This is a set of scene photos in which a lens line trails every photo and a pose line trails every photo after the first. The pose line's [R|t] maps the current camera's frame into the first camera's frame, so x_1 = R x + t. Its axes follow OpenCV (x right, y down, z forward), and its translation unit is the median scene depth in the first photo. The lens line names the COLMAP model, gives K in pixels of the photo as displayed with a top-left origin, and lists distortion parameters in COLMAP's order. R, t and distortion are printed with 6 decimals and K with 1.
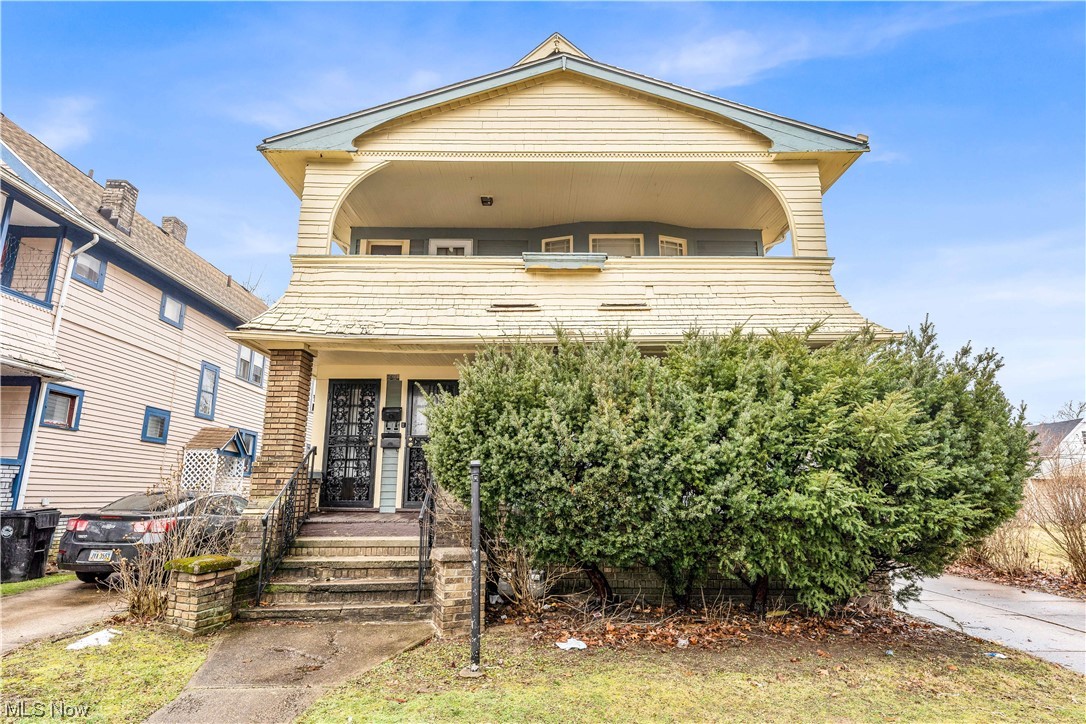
lens RADIAL K [[567.1, 0, 543.1], [0, 567.1, 365.8], [0, 0, 1]] dist [-0.001887, 0.000102]
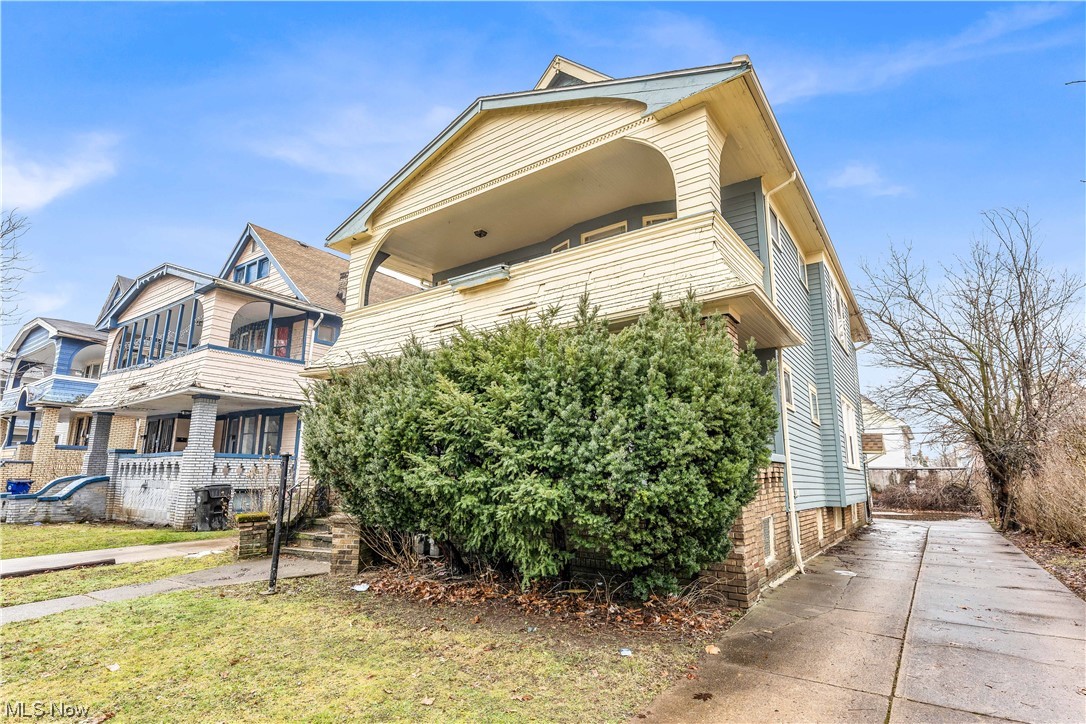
lens RADIAL K [[544.8, 0, 541.8], [0, 544.8, 362.1], [0, 0, 1]] dist [-0.000698, -0.000079]
pose [[0.808522, -0.121098, -0.575871, 0.732400], [0.125675, 0.991553, -0.032063, 0.037774], [0.574889, -0.046449, 0.816912, 0.137497]]
